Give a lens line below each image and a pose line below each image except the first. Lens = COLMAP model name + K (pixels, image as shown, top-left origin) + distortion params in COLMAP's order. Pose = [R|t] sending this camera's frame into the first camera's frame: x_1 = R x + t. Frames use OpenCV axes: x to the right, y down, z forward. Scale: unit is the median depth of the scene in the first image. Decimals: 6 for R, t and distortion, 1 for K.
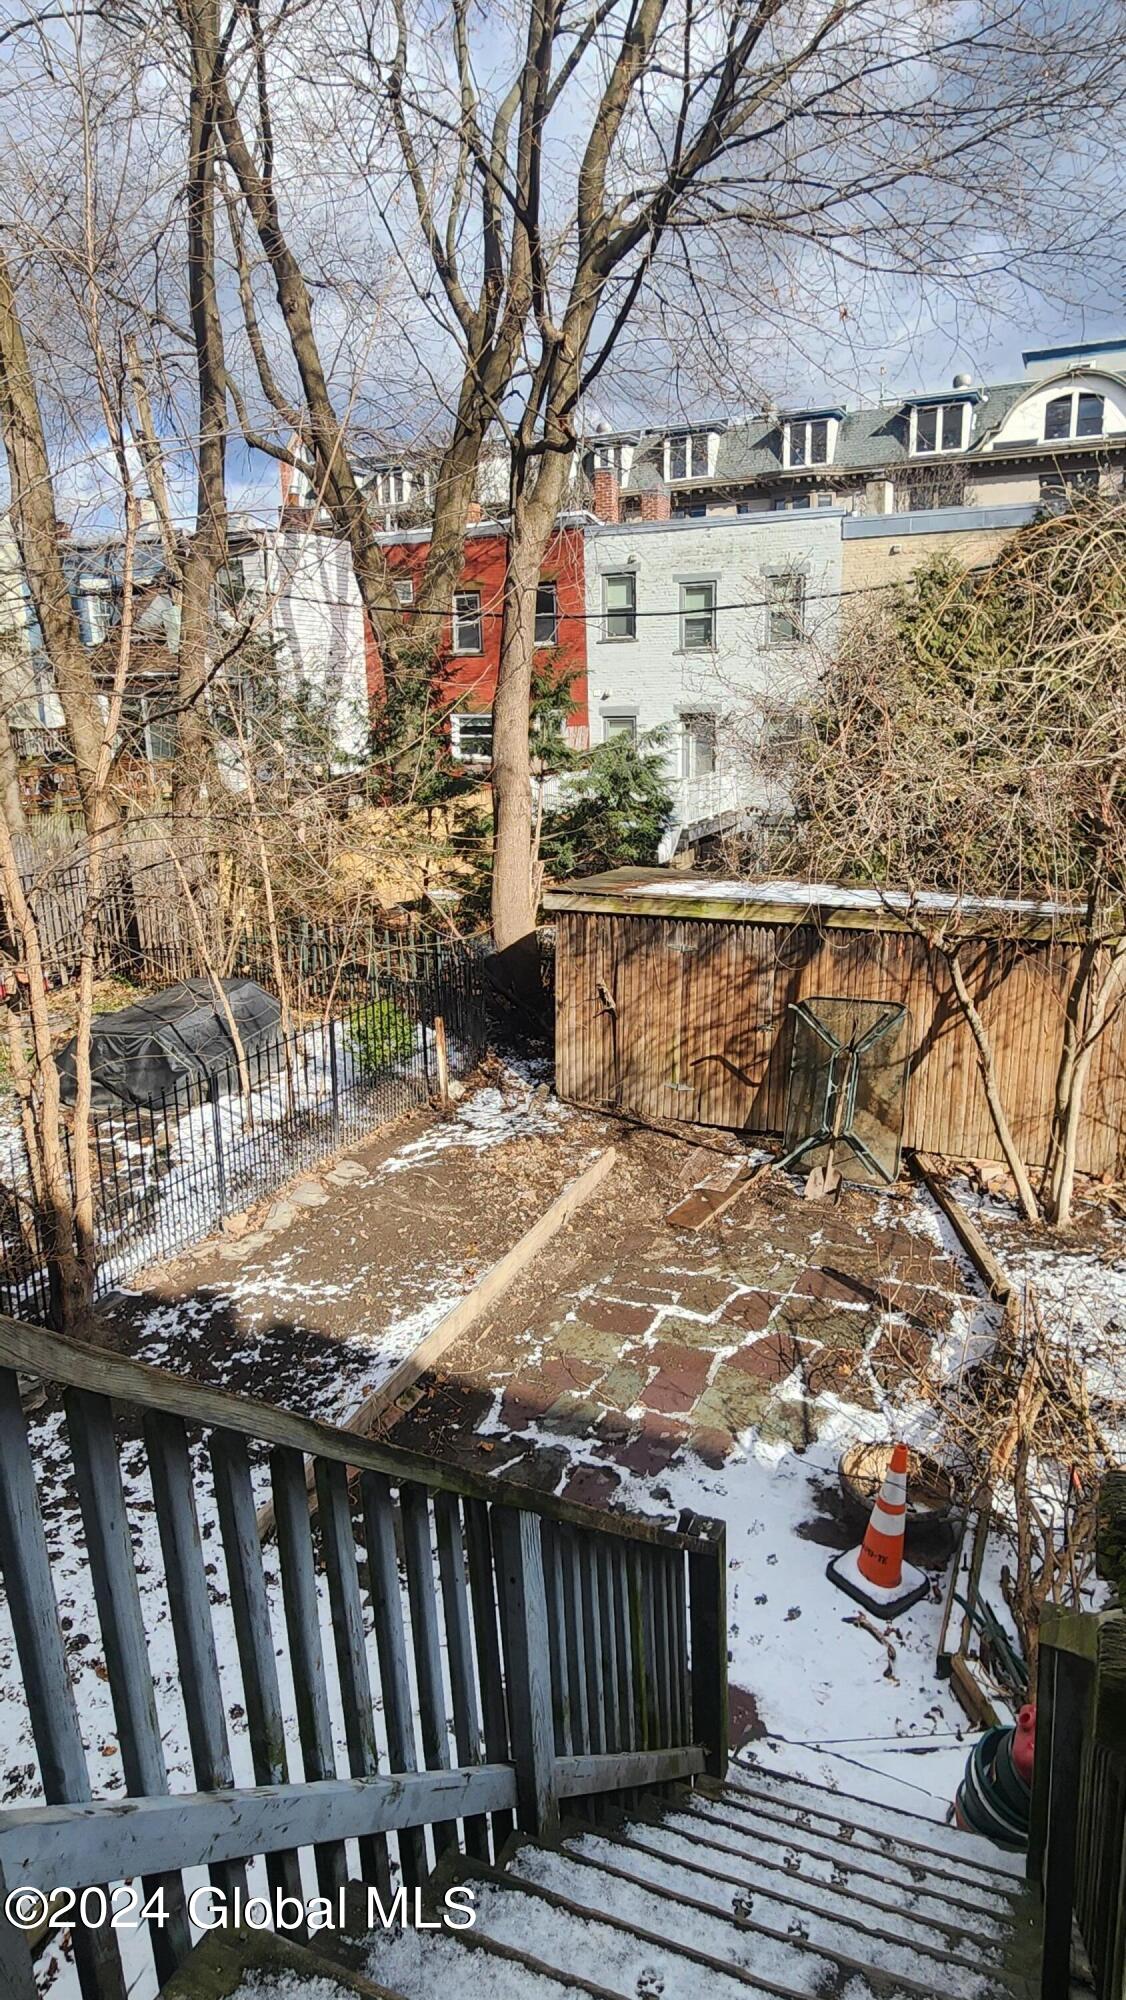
lens RADIAL K [[859.1, 0, 560.2], [0, 859.1, 1017.6], [0, 0, 1]] dist [0.000501, 0.000568]
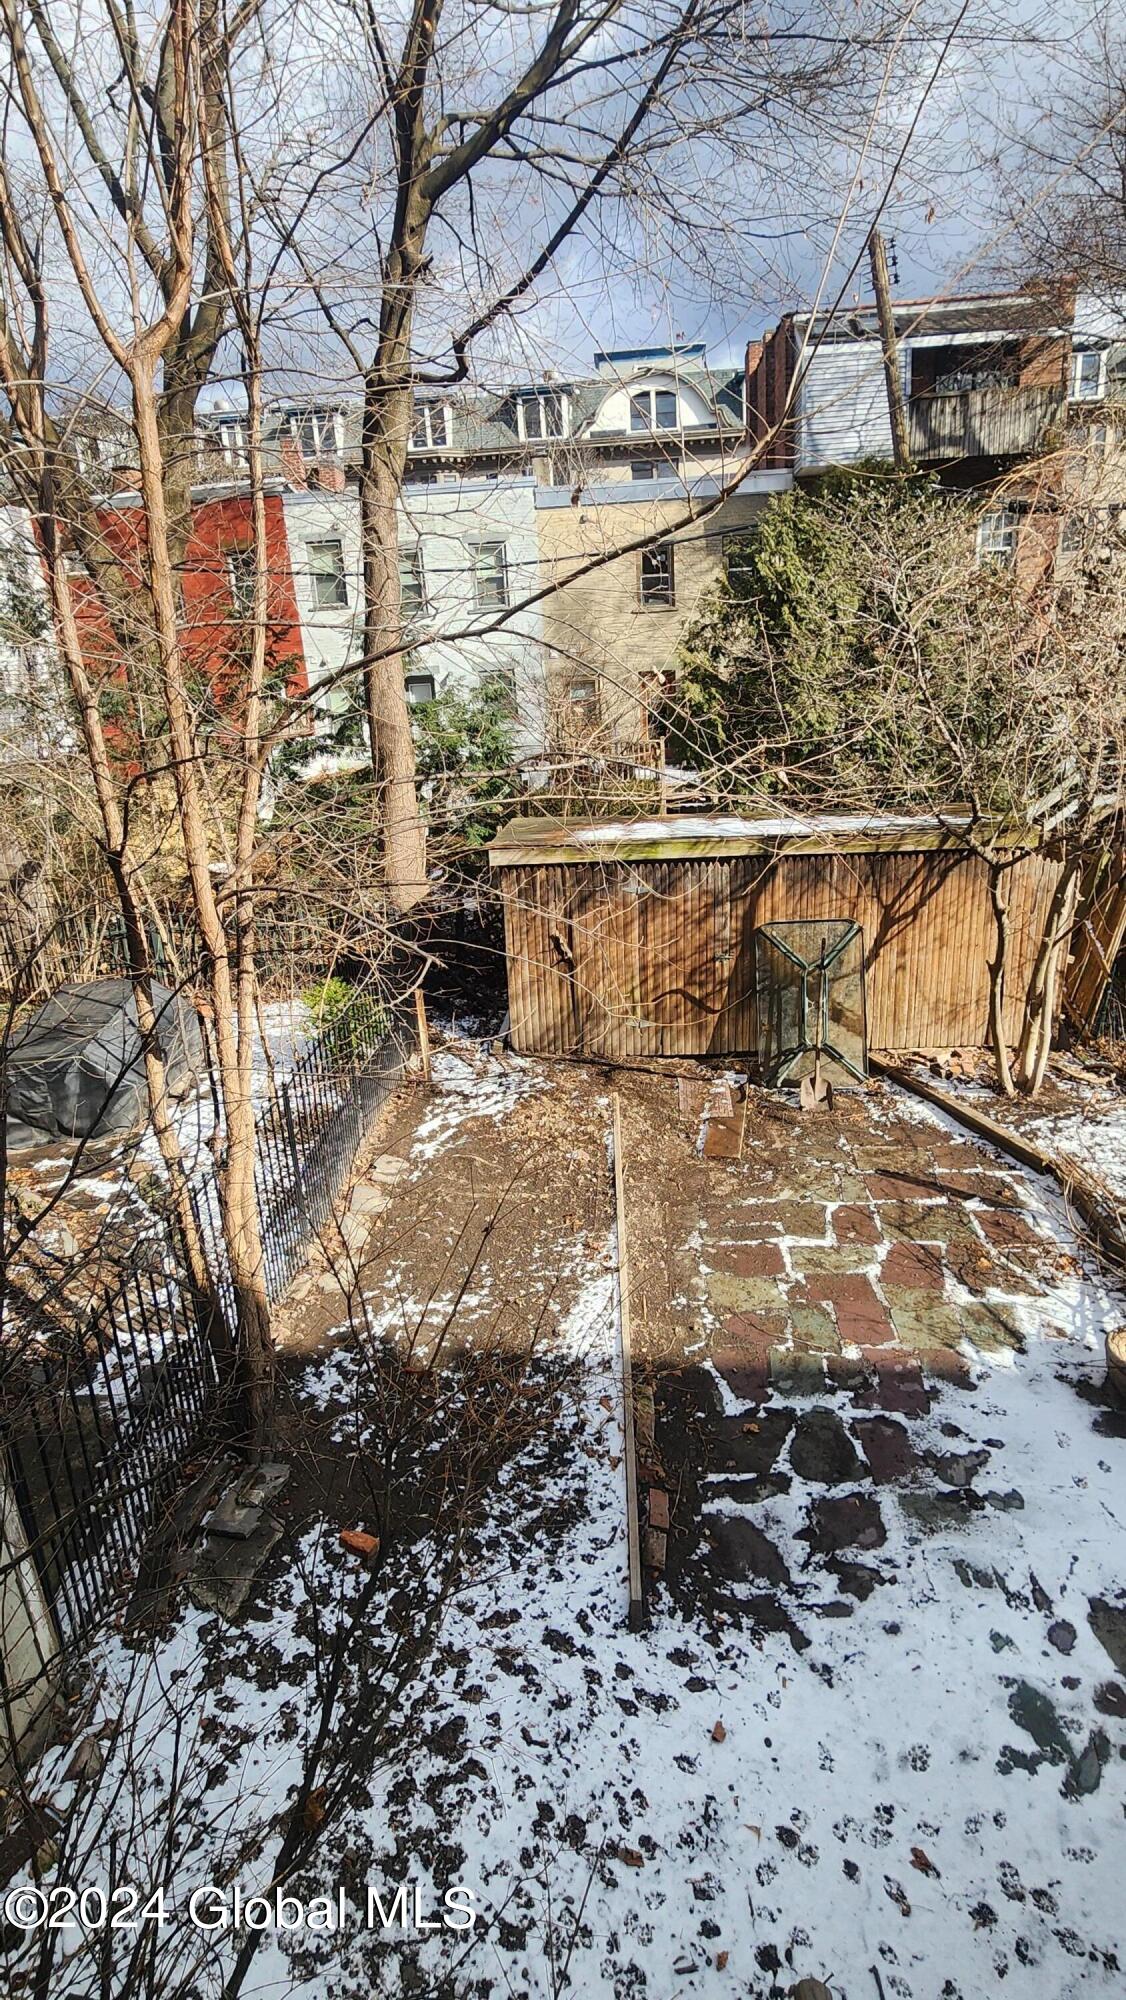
lens RADIAL K [[796.7, 0, 563.0], [0, 796.7, 1000.0], [0, 0, 1]] dist [-0.001441, -0.000112]
pose [[0.959896, -0.140316, 0.242717, -0.211631], [0.128571, 0.989655, 0.063654, -0.025601], [-0.249137, -0.029895, 0.968007, 0.104401]]
